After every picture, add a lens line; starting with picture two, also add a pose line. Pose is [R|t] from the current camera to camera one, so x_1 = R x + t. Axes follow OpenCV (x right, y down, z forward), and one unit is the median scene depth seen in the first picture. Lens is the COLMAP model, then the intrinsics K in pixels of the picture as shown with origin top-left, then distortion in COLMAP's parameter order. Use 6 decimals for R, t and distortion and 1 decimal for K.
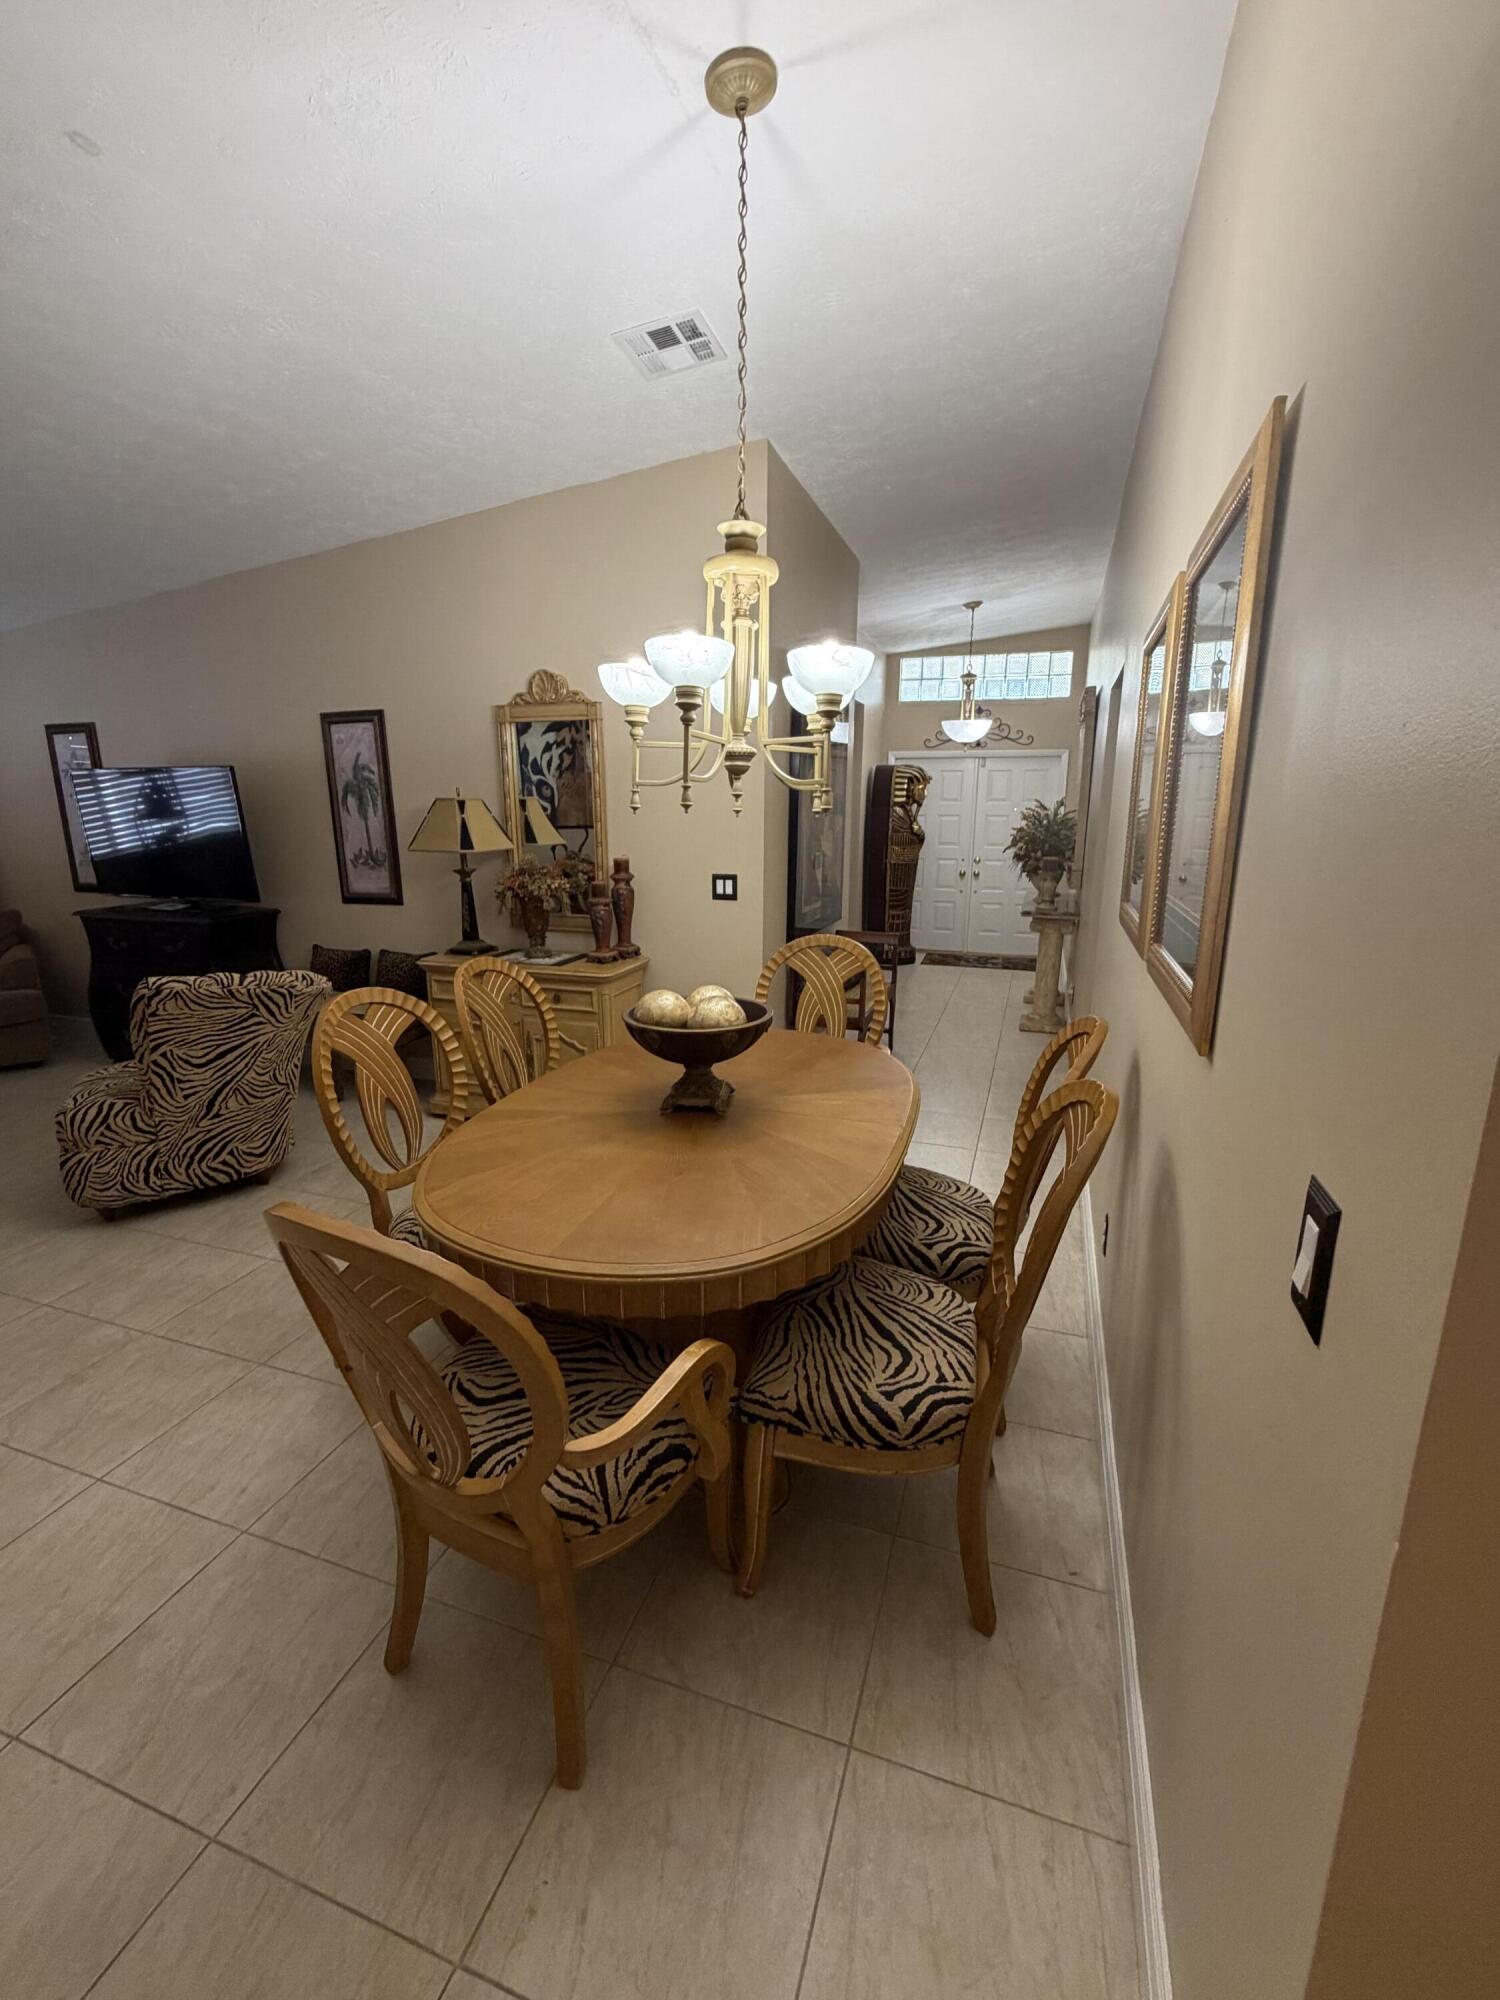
lens RADIAL K [[857.8, 0, 750.0], [0, 857.8, 1000.0], [0, 0, 1]] dist [0.002307, 0.000500]
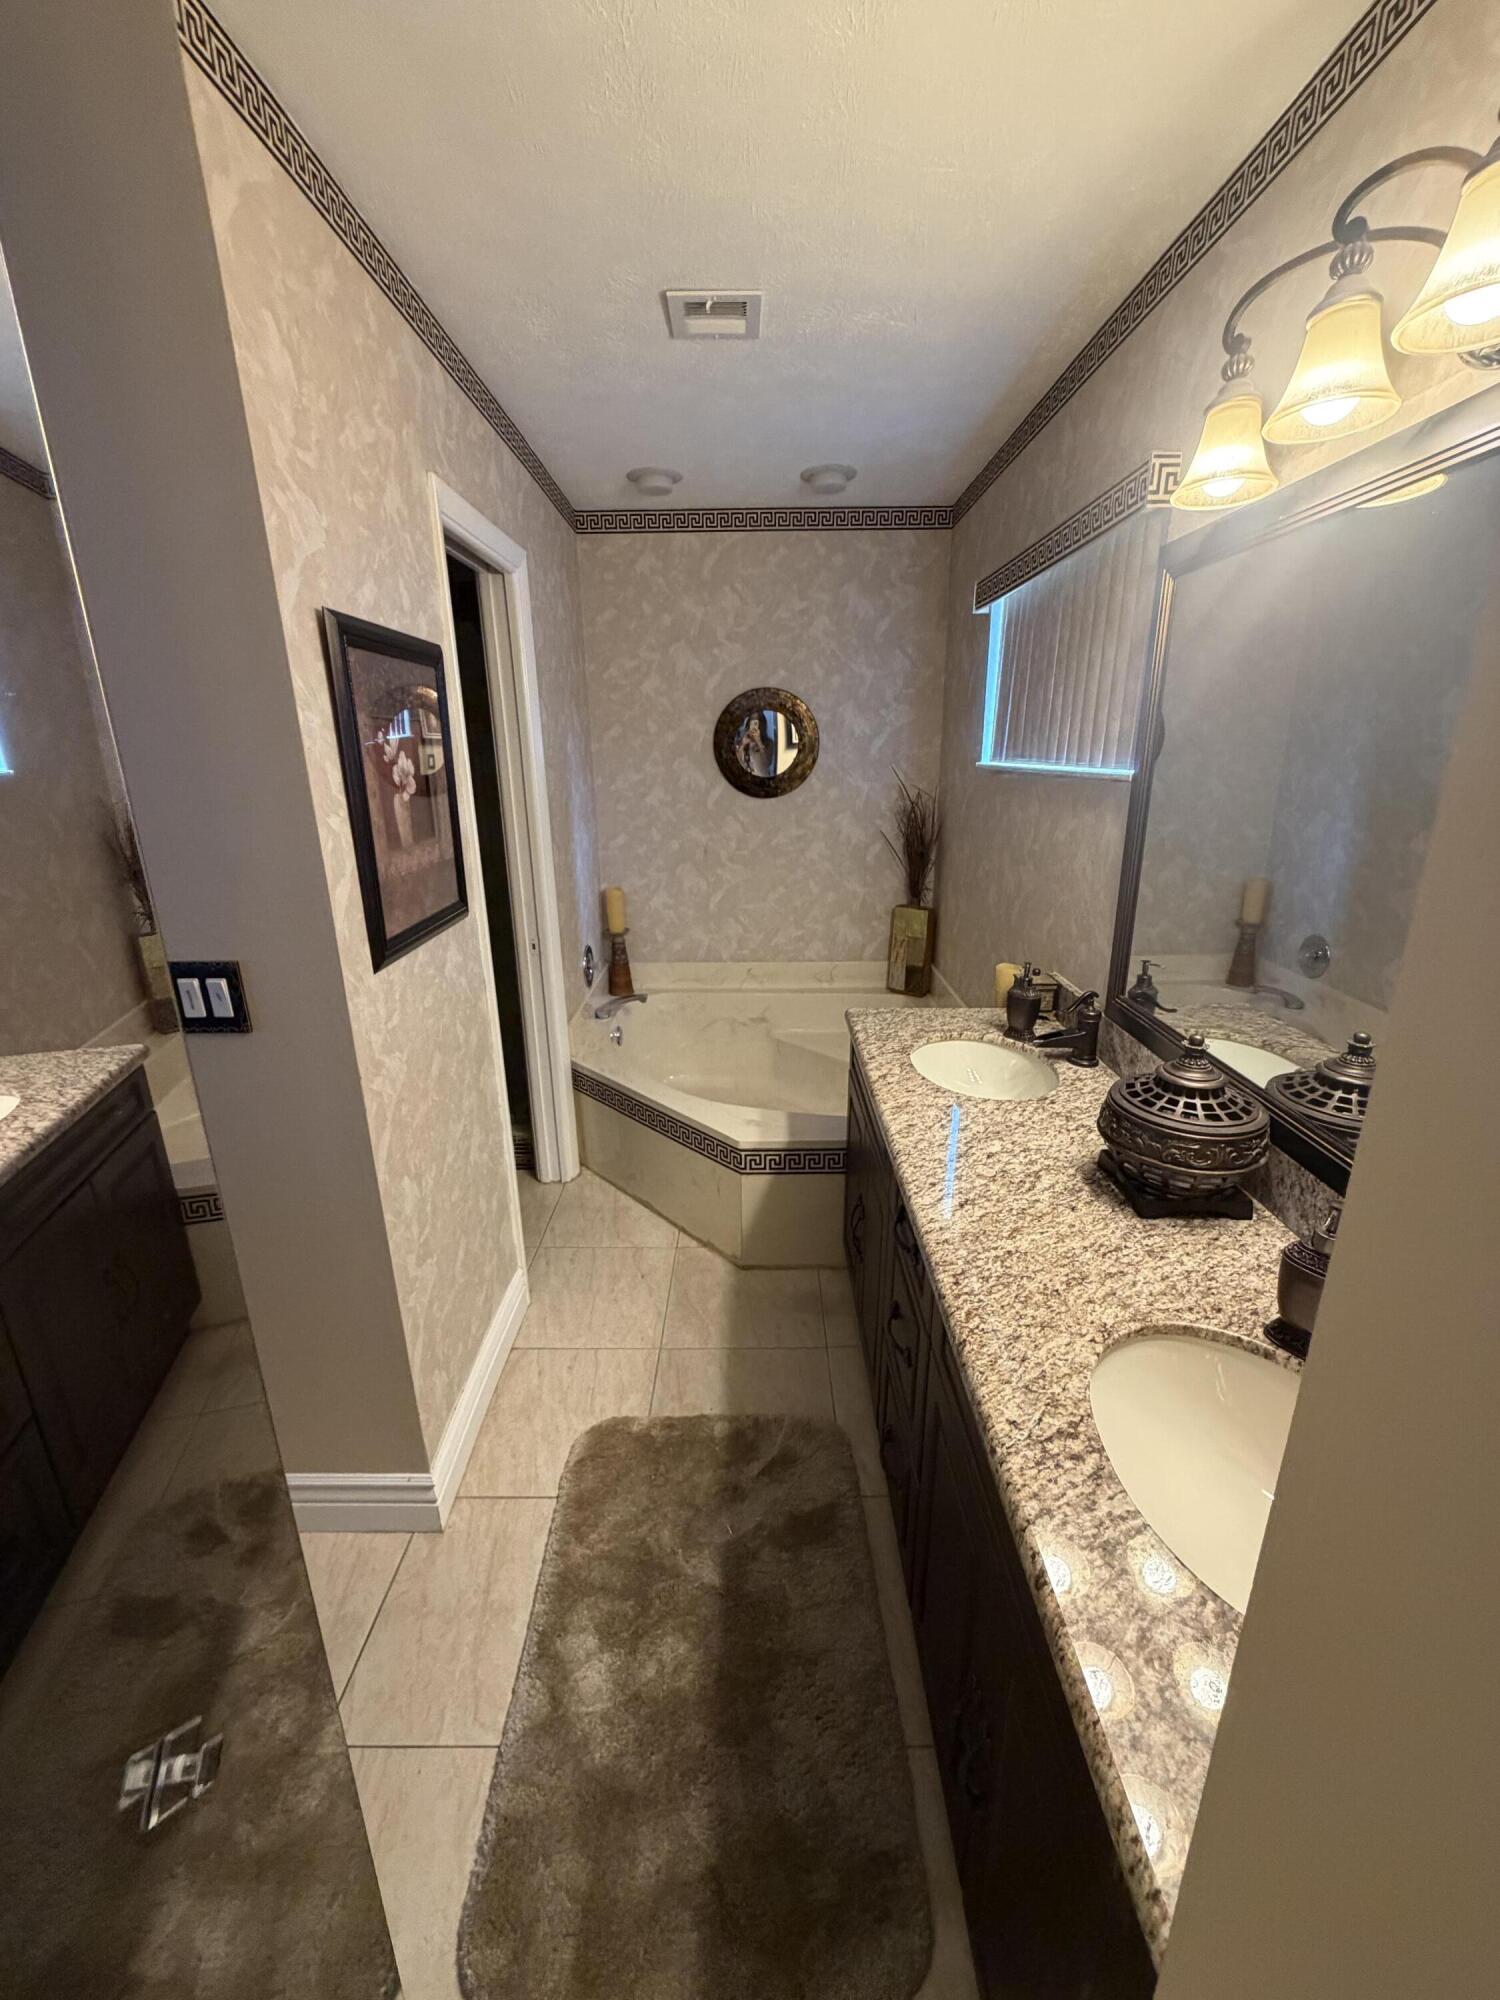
lens RADIAL K [[802.1, 0, 750.0], [0, 802.1, 1000.0], [0, 0, 1]] dist [0.000170, 0.000010]
pose [[0.947283, -0.108589, 0.301435, 0.123090], [0.083740, 0.992025, 0.094207, -0.213340], [-0.309261, -0.063999, 0.948821, 0.918839]]
